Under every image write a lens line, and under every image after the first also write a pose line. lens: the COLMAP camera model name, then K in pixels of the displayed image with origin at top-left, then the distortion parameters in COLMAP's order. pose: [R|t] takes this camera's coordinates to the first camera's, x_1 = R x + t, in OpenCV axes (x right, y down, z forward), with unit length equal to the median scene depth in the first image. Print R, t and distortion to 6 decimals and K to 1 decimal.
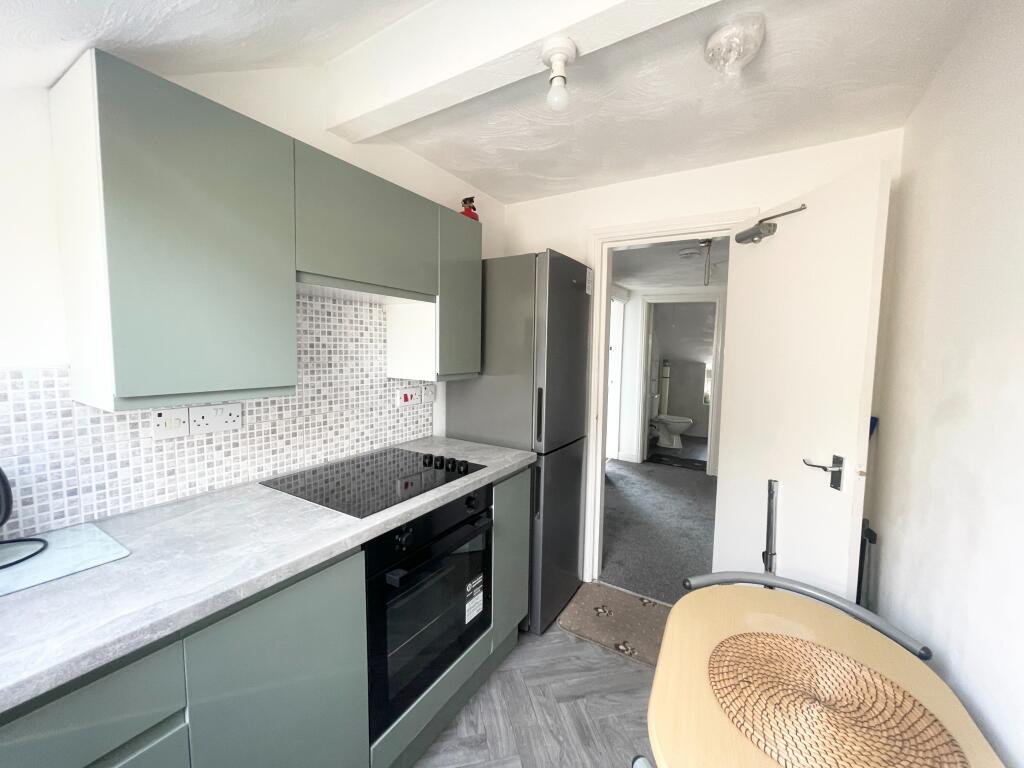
lens RADIAL K [[413.9, 0, 510.3], [0, 413.9, 384.0], [0, 0, 1]] dist [0.000398, -0.000363]
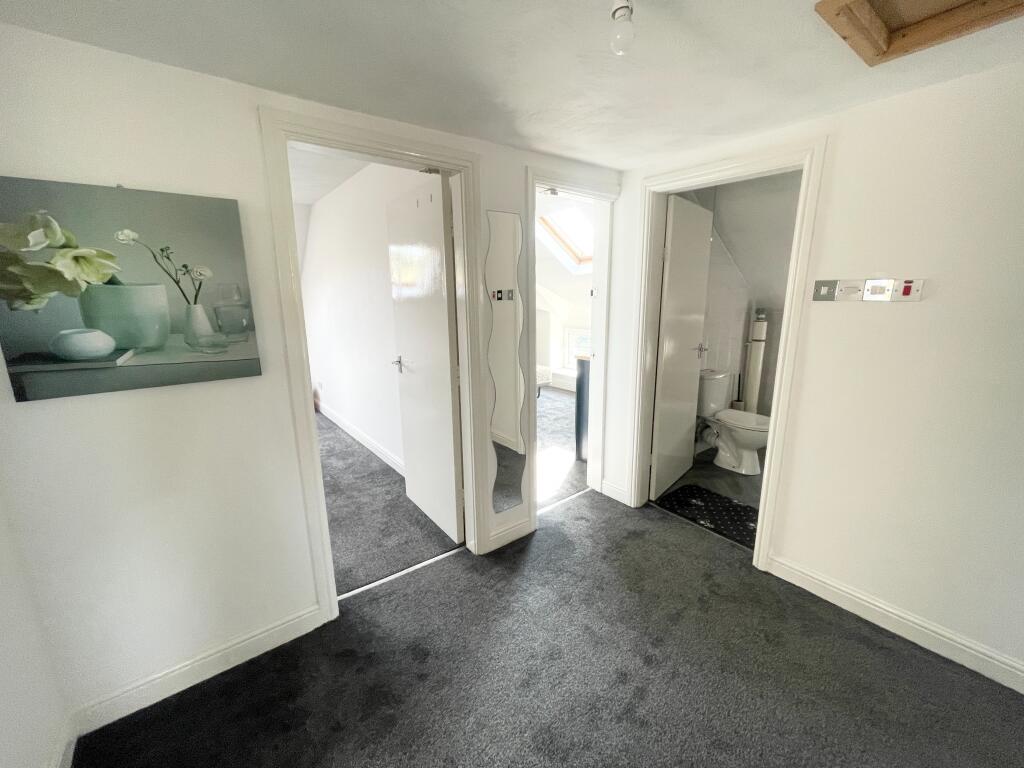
lens RADIAL K [[413.9, 0, 510.3], [0, 413.9, 384.0], [0, 0, 1]] dist [0.000398, -0.000363]
pose [[0.933071, 0.051012, -0.356058, 1.136845], [-0.003327, 0.991074, 0.133273, -0.136173], [0.359678, -0.123168, 0.924912, 1.508595]]
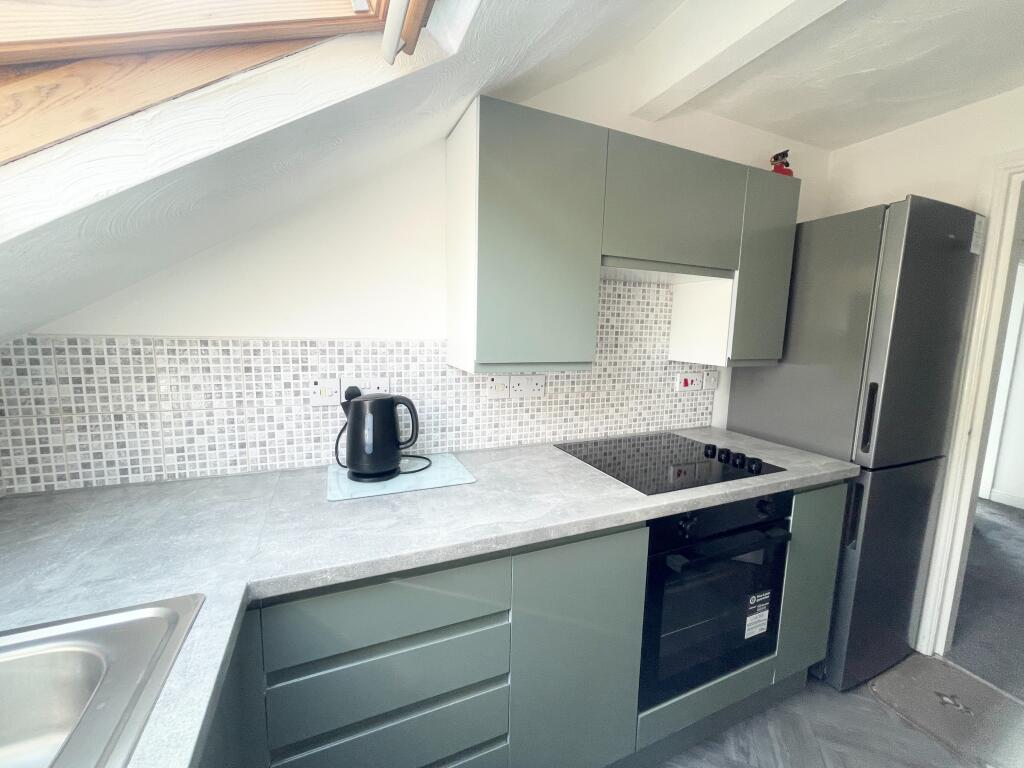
lens RADIAL K [[413.9, 0, 510.3], [0, 413.9, 384.0], [0, 0, 1]] dist [0.000398, -0.000363]
pose [[0.821663, 0.079185, -0.564447, -0.056857], [-0.059415, 0.996807, 0.053349, 0.012034], [0.566869, -0.010298, 0.823744, -0.017600]]
